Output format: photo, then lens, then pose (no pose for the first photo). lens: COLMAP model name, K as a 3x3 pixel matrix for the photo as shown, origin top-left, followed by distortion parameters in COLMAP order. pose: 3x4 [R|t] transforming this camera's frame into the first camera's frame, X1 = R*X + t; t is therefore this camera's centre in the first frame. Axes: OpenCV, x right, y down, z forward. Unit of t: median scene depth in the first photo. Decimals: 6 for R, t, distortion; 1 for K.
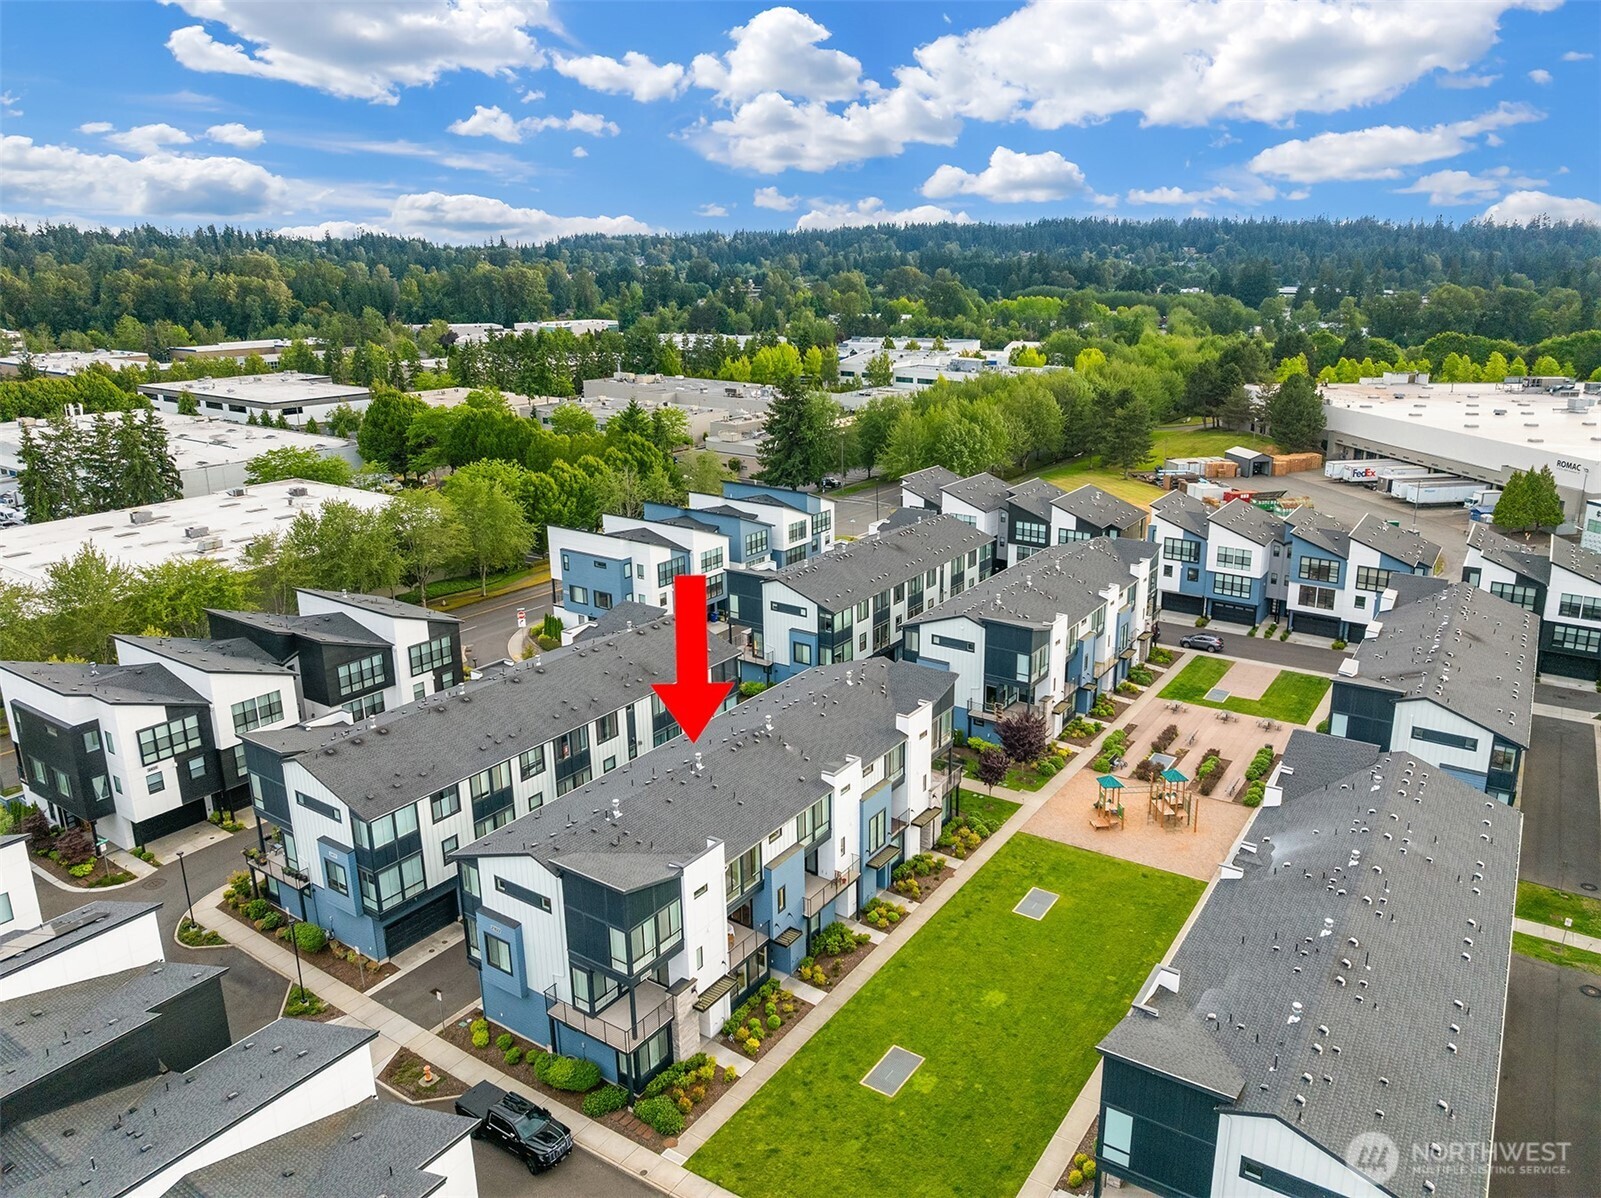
lens RADIAL K [[1109.1, 0, 800.5], [0, 1109.1, 599.0], [0, 0, 1]] dist [-0.043461, -0.005025]
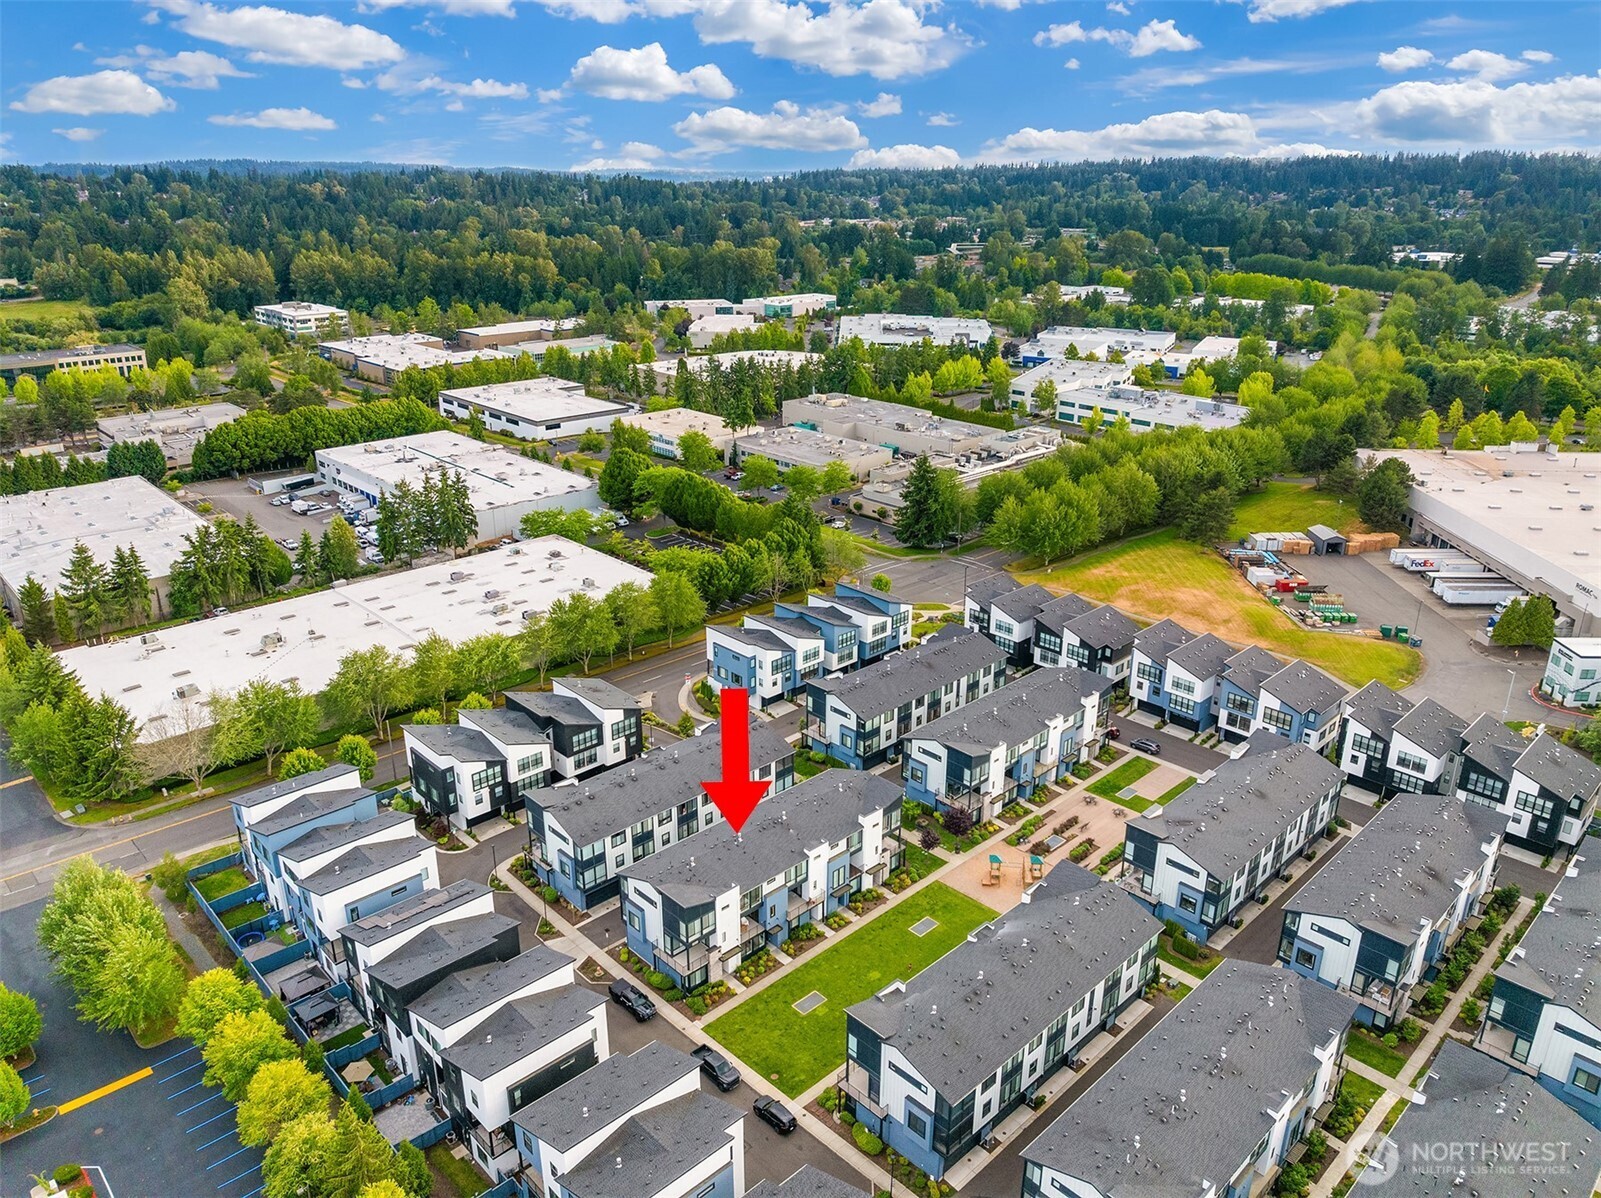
lens RADIAL K [[1109.1, 0, 800.5], [0, 1109.1, 599.0], [0, 0, 1]] dist [-0.043461, -0.005025]
pose [[0.976597, 0.093685, -0.193602, 0.270059], [-0.076769, 0.992691, 0.093118, -0.354903], [0.200910, -0.076076, 0.976651, -0.668056]]
